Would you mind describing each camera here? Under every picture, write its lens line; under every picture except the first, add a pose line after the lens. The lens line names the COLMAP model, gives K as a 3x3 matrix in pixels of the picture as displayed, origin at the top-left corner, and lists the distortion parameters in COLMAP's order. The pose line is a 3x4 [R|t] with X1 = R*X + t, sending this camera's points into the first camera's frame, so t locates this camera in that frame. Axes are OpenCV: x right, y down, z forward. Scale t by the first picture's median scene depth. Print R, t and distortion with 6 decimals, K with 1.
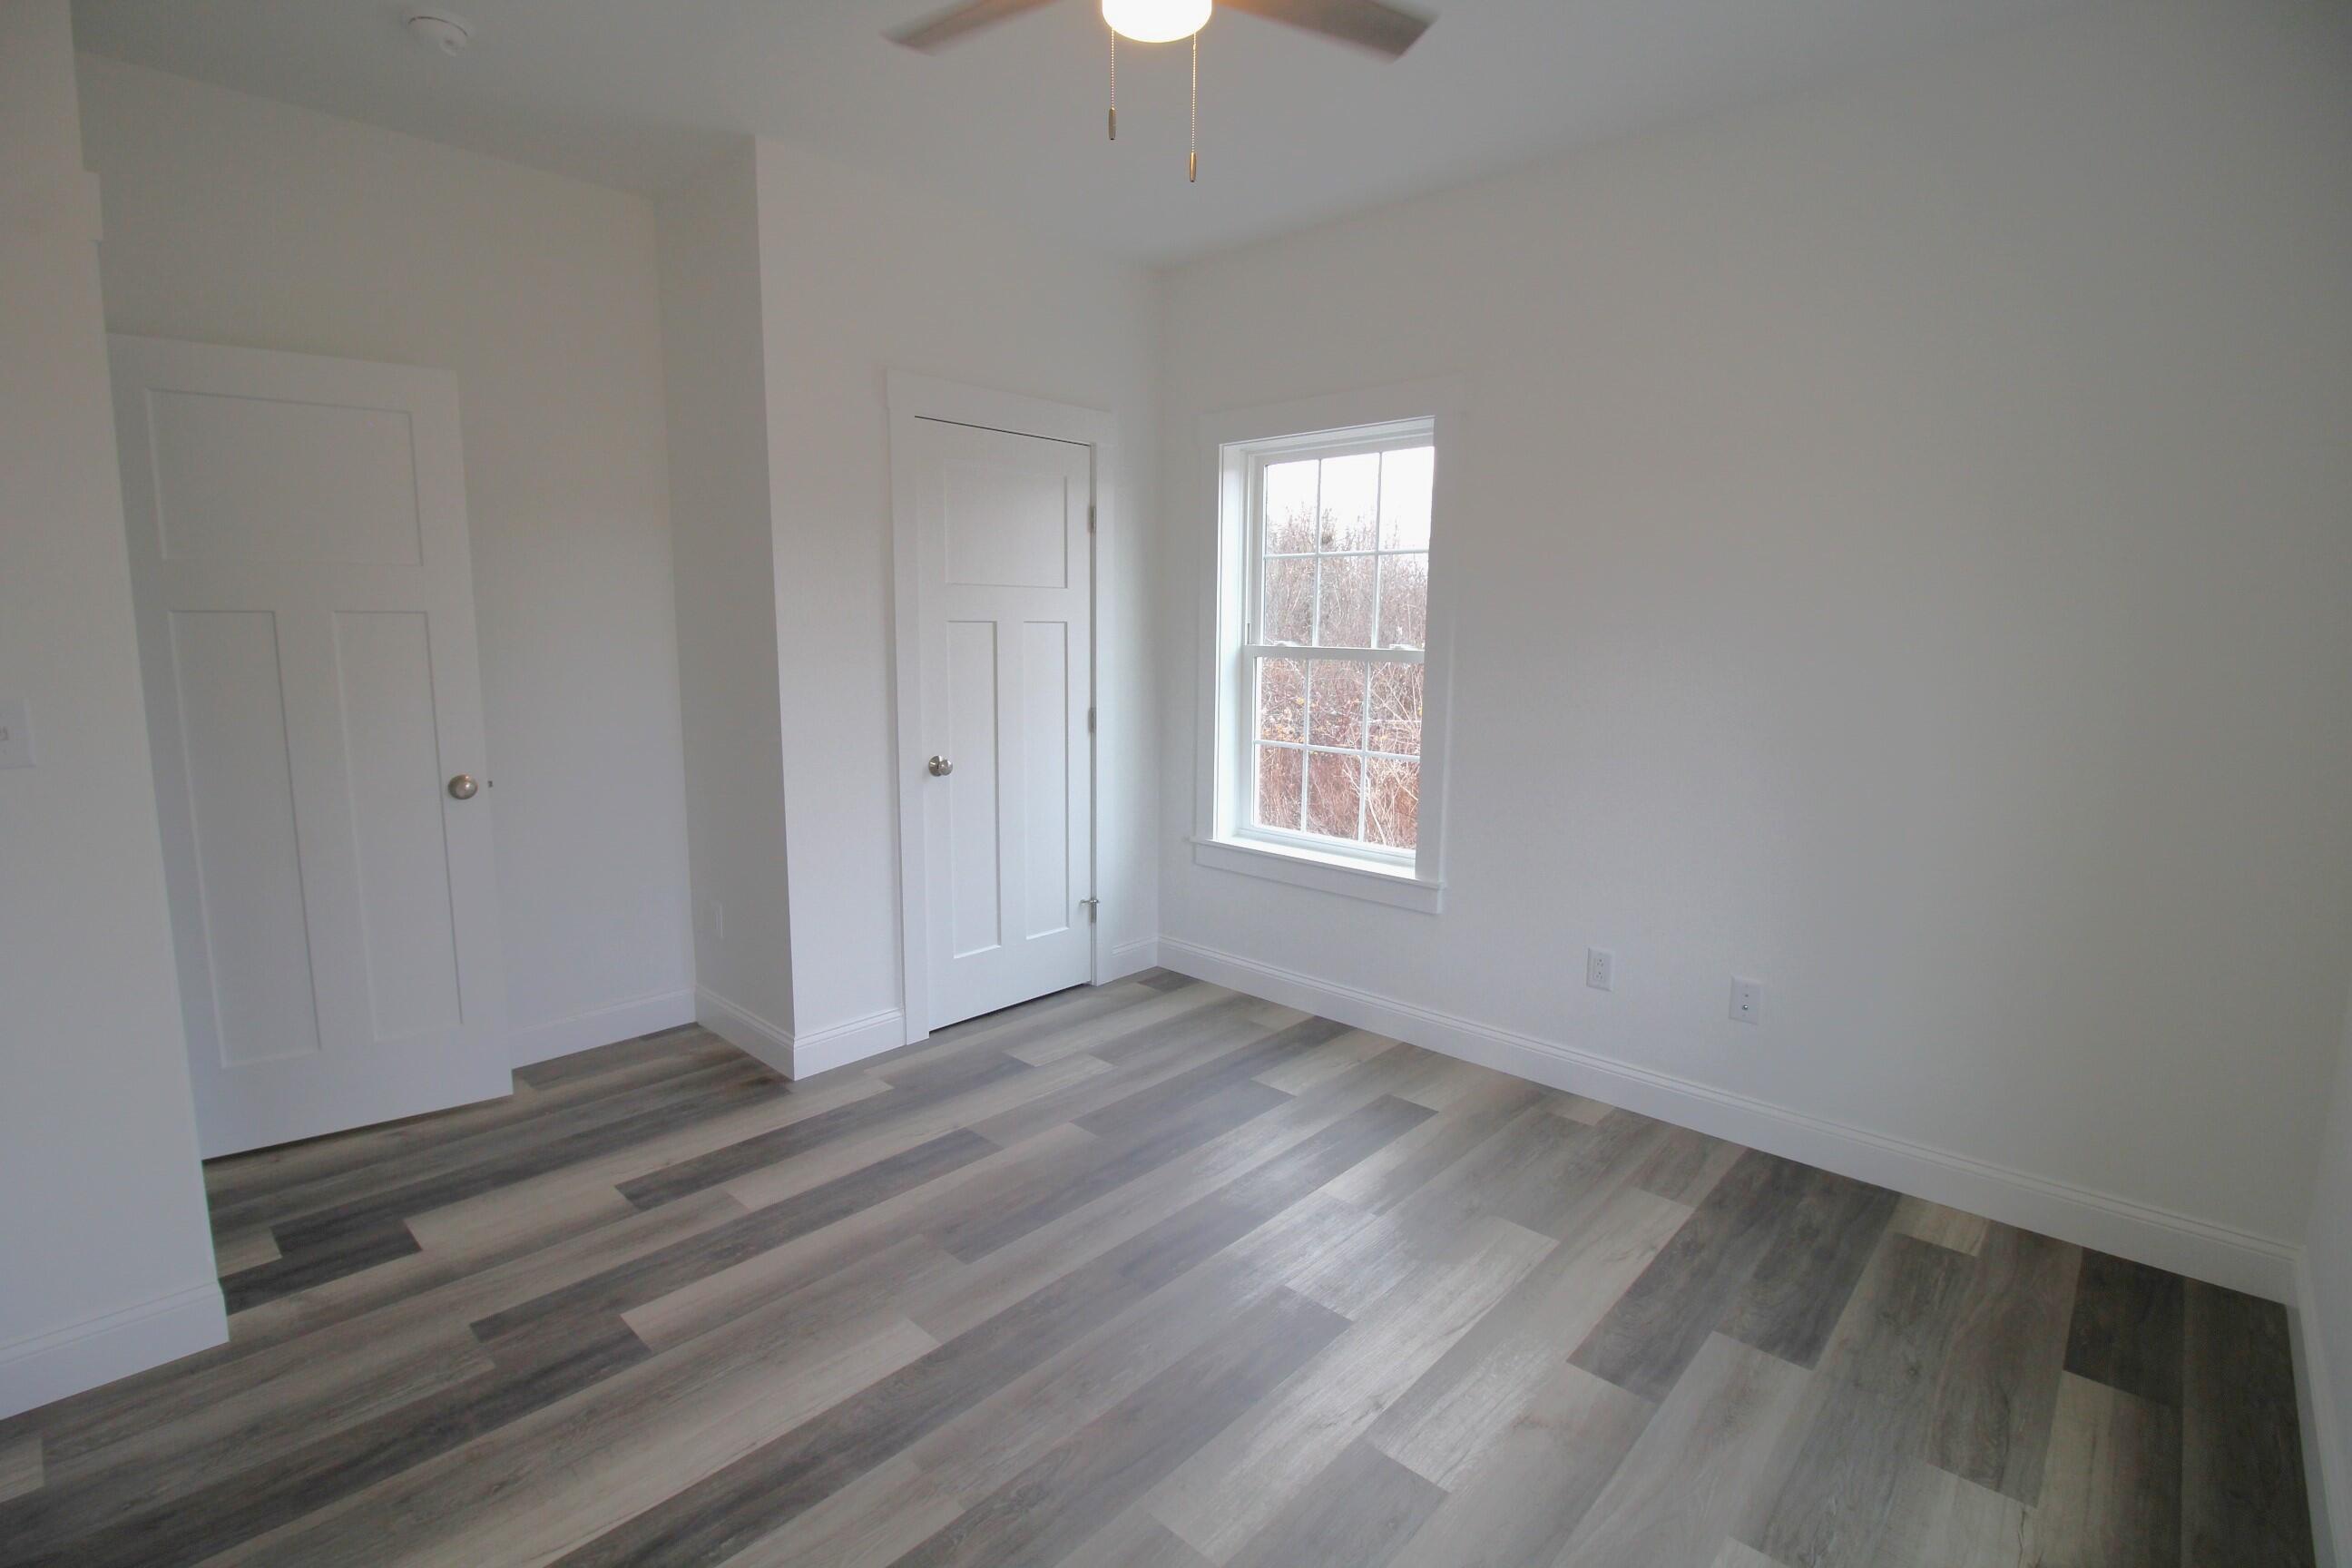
lens RADIAL K [[1085.1, 0, 1166.9], [0, 1085.1, 776.7], [0, 0, 1]] dist [-0.000875, -0.010521]
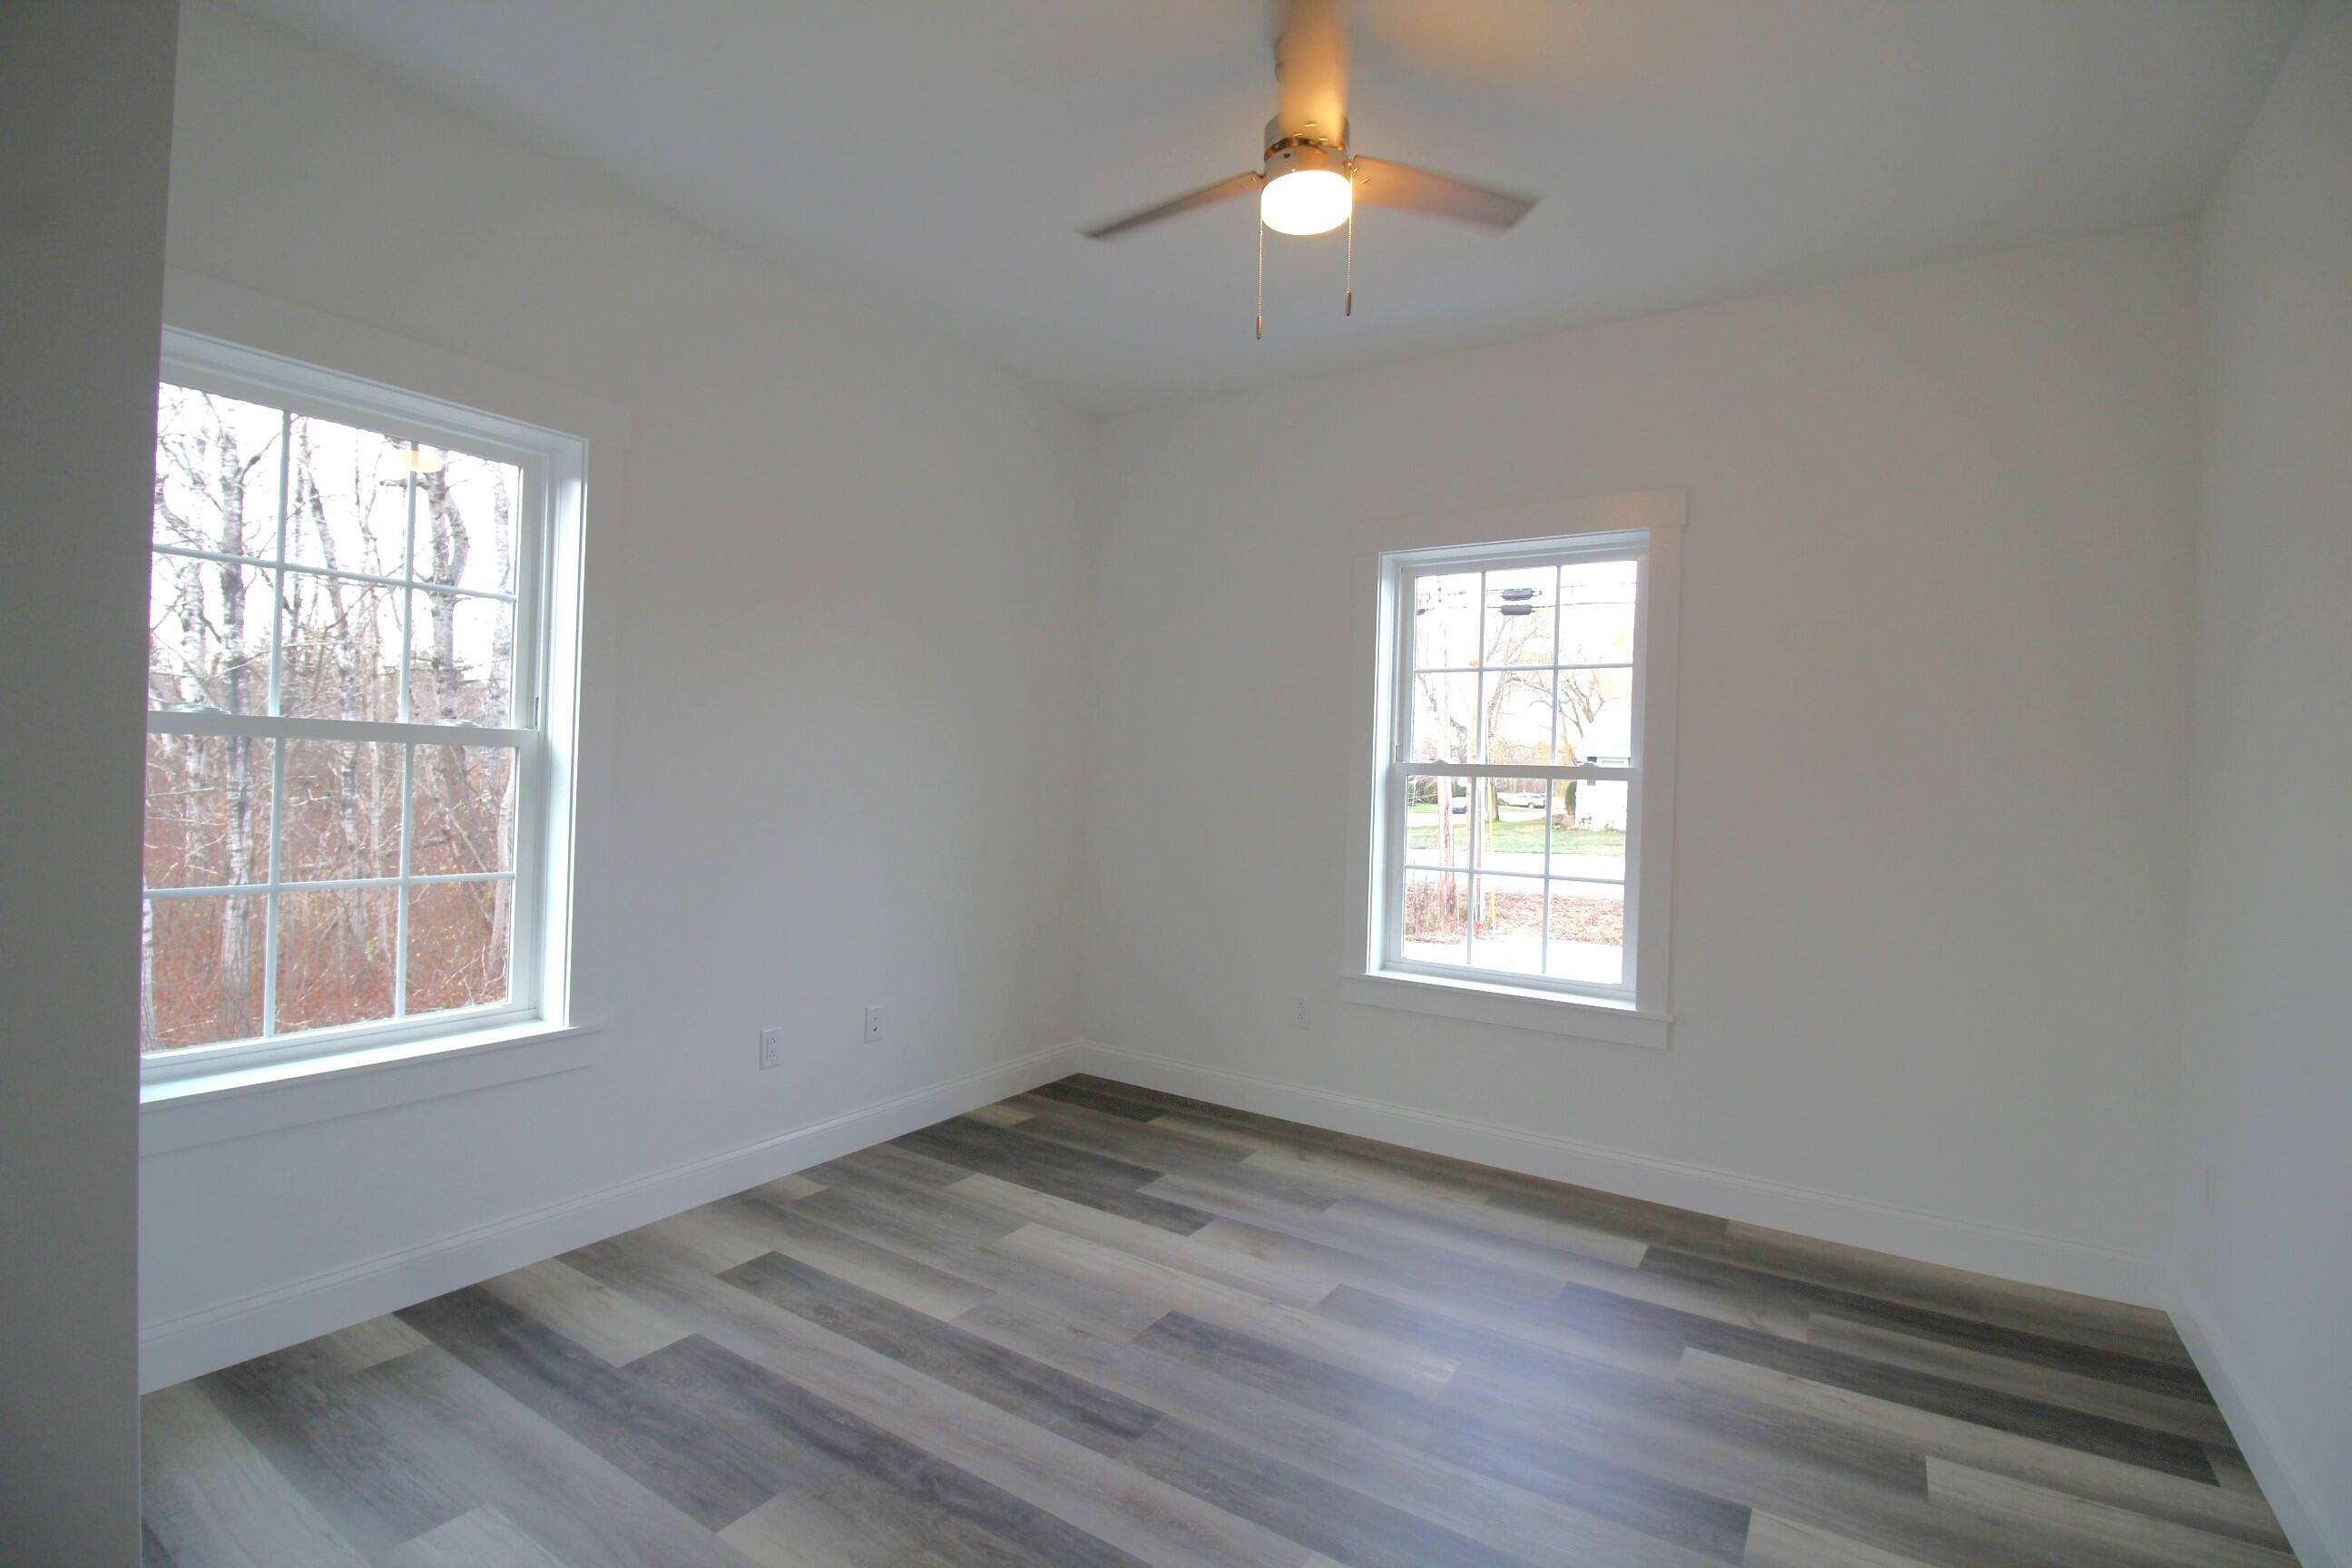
lens RADIAL K [[1085.1, 0, 1166.9], [0, 1085.1, 776.7], [0, 0, 1]] dist [-0.000875, -0.010521]
pose [[-0.175864, -0.018687, 0.984237, -0.858431], [0.104971, 0.993763, 0.037625, -0.094349], [-0.978802, 0.109934, -0.172805, 1.031978]]
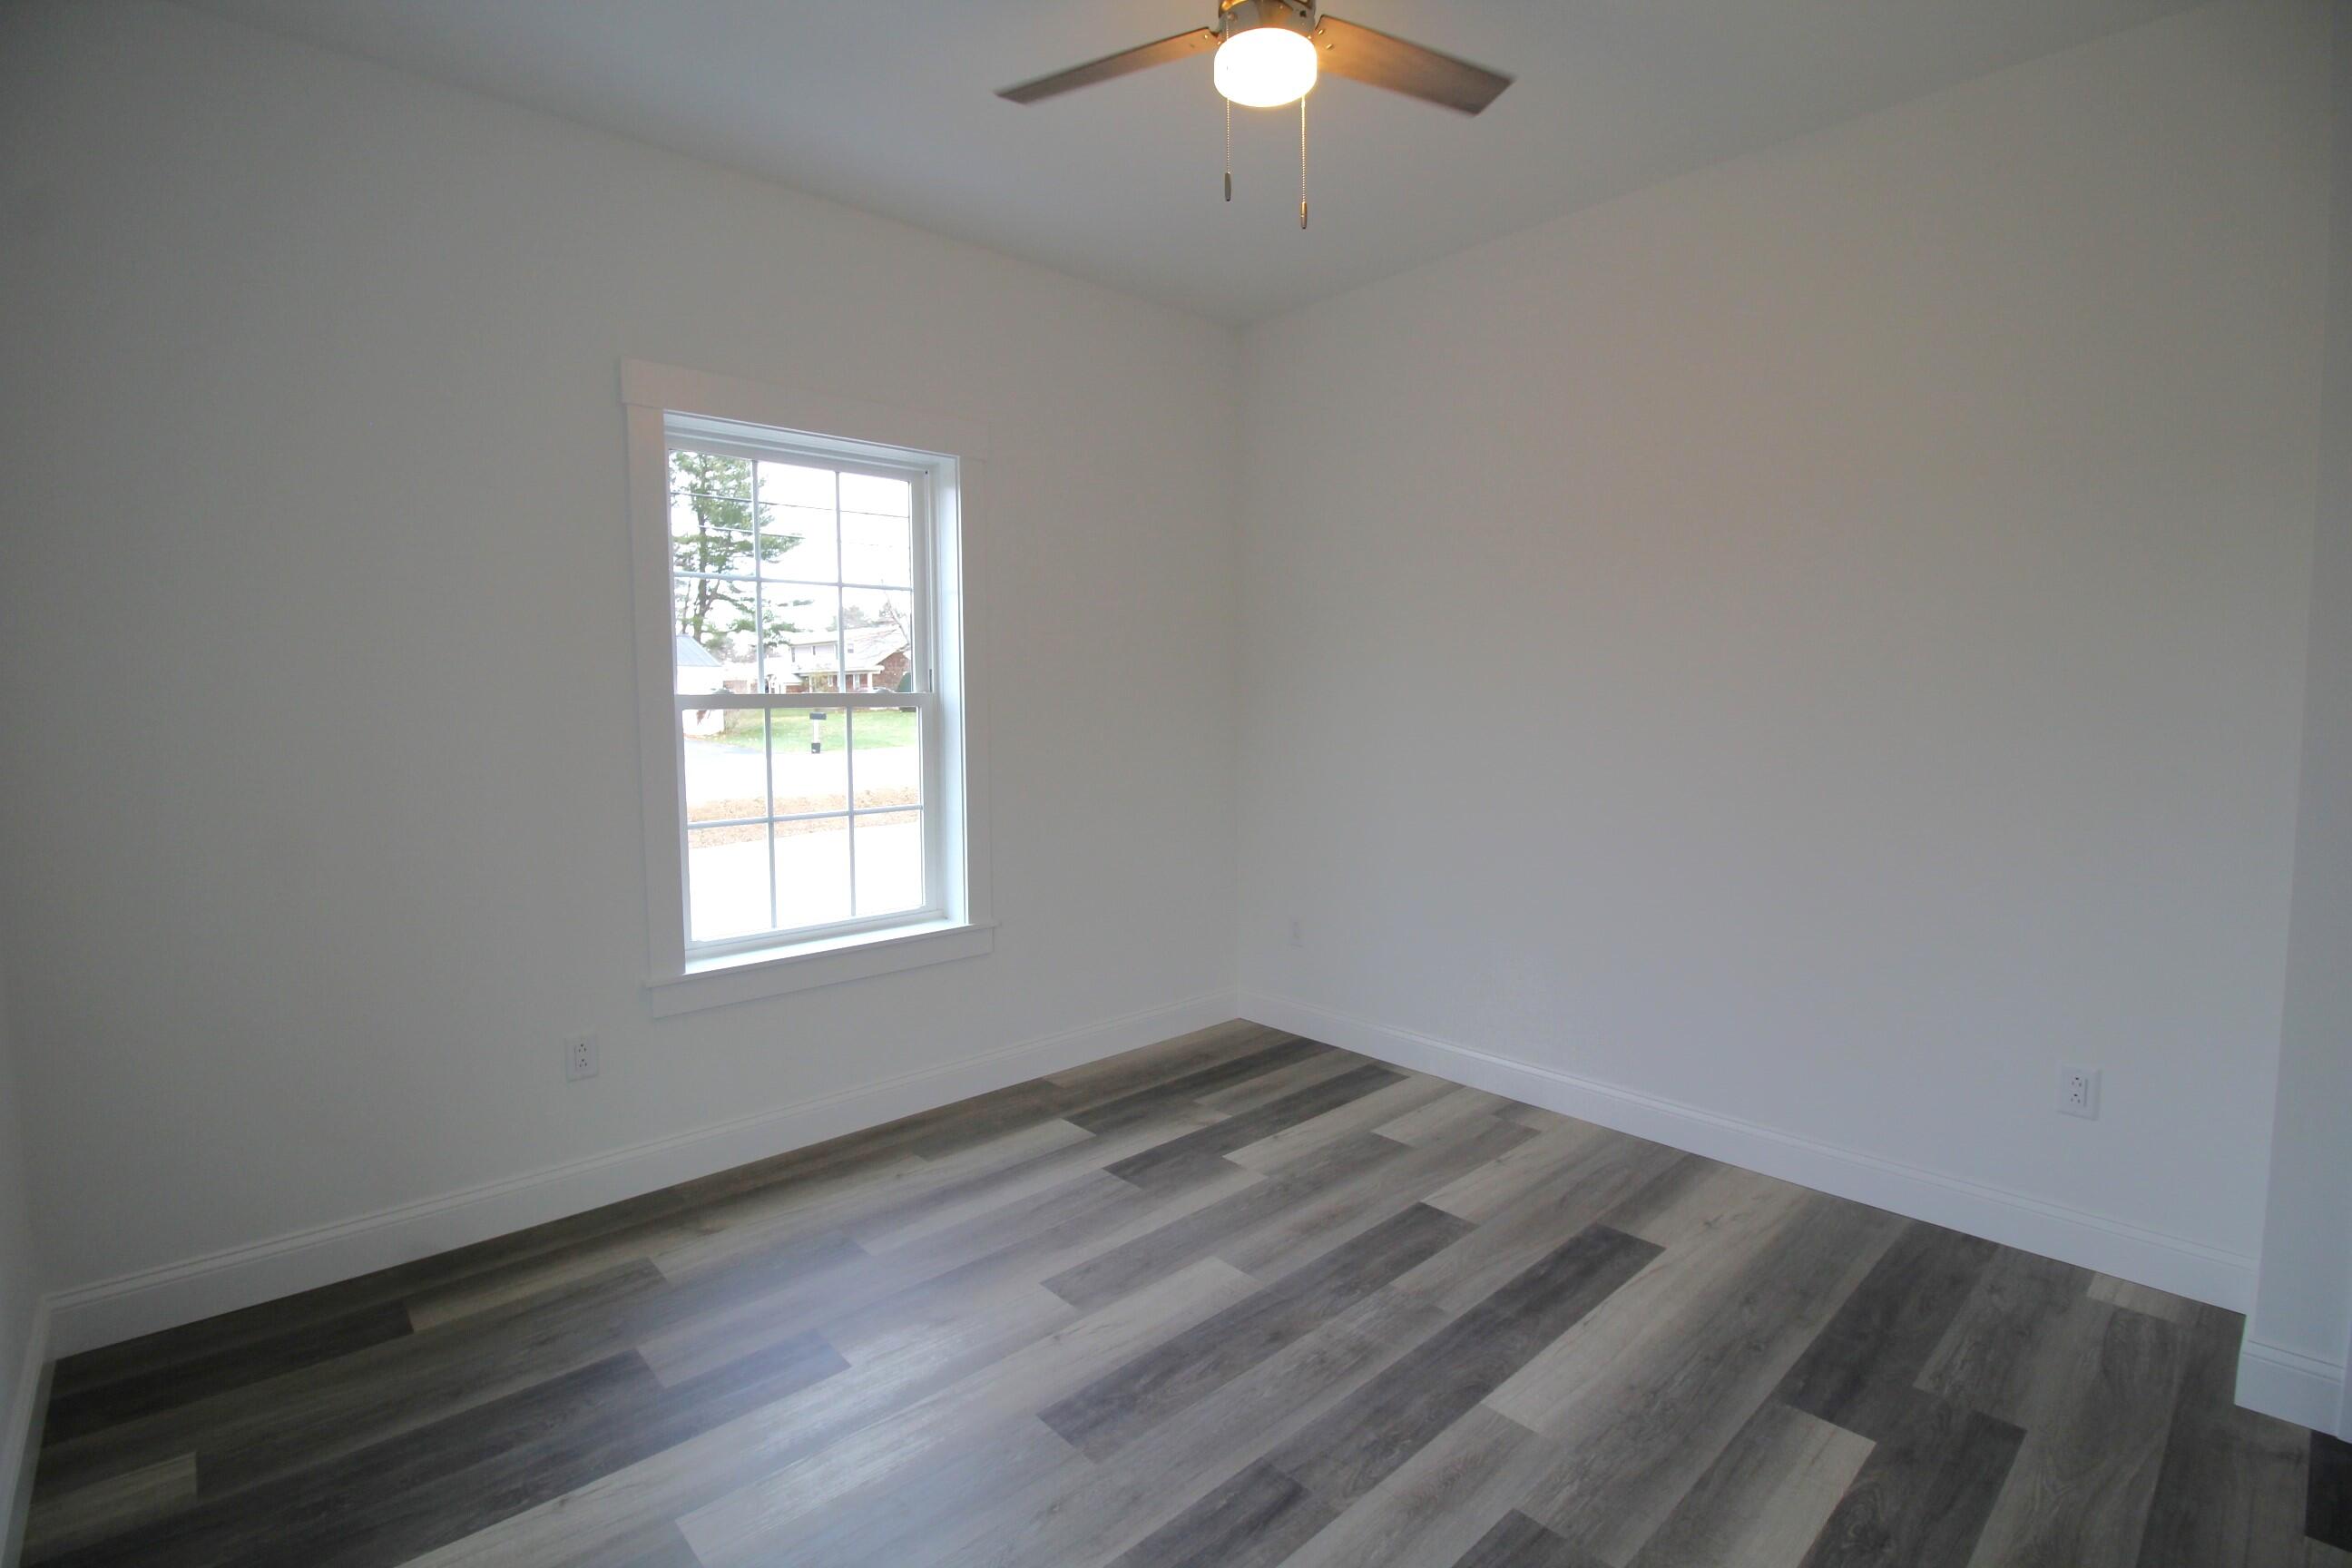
lens RADIAL K [[1085.1, 0, 1166.9], [0, 1085.1, 776.7], [0, 0, 1]] dist [-0.000875, -0.010521]
pose [[-0.996953, -0.010977, 0.077230, -0.000269], [0.006181, 0.975819, 0.218494, -0.192335], [-0.077761, 0.218305, -0.972778, 1.584358]]
